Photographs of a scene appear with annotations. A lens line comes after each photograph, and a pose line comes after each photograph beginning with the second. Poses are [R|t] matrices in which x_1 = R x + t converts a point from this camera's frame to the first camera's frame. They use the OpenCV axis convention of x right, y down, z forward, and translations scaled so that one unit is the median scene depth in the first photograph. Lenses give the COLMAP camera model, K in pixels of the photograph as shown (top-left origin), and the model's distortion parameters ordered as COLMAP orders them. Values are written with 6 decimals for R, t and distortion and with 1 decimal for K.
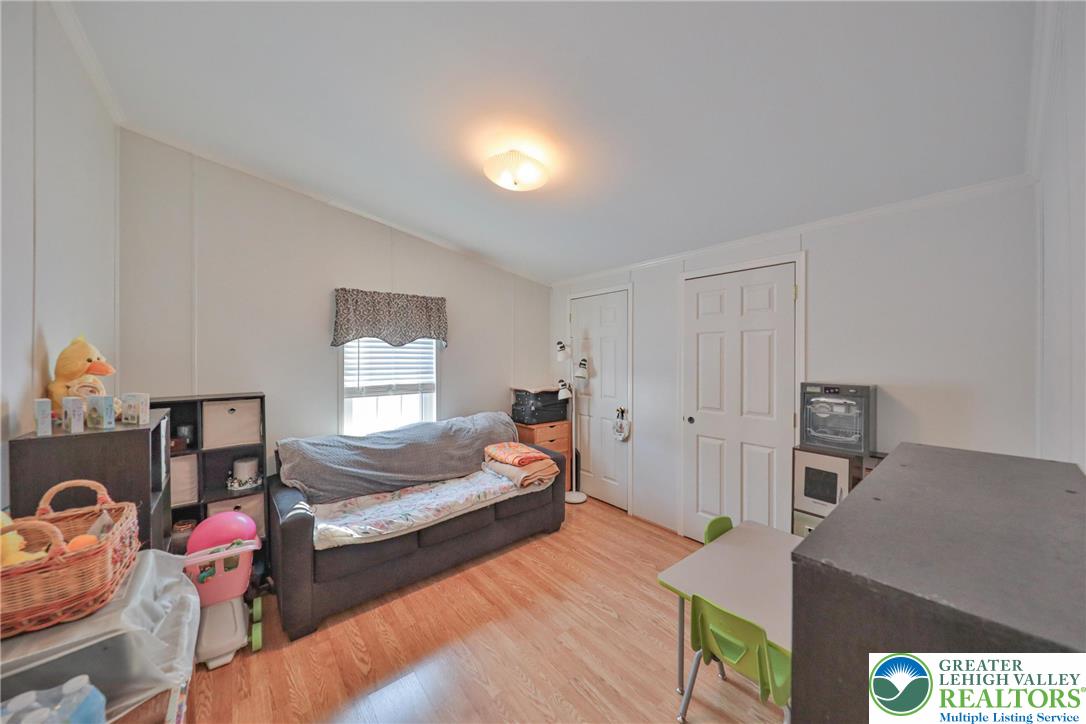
lens RADIAL K [[391.6, 0, 548.5], [0, 391.6, 361.1], [0, 0, 1]] dist [0.001395, -0.005162]
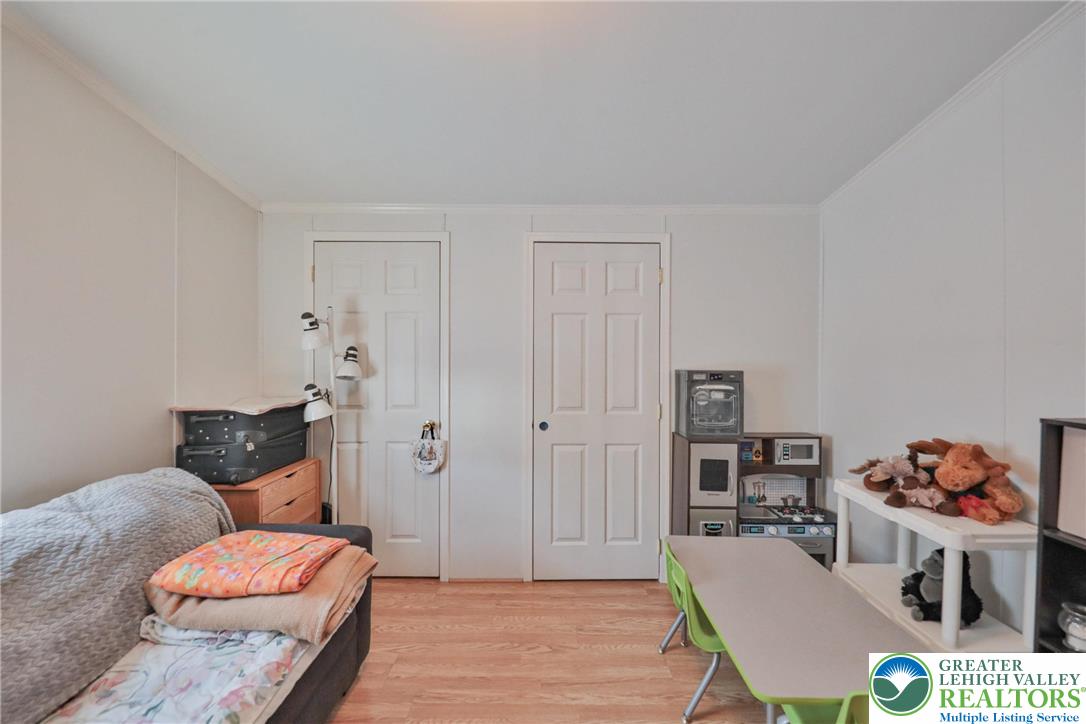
lens RADIAL K [[391.6, 0, 548.5], [0, 391.6, 361.1], [0, 0, 1]] dist [0.001395, -0.005162]
pose [[0.625841, -0.006189, 0.779926, -0.190226], [0.006745, 0.999974, 0.002523, 0.017760], [-0.779922, 0.003682, 0.625866, 0.427447]]
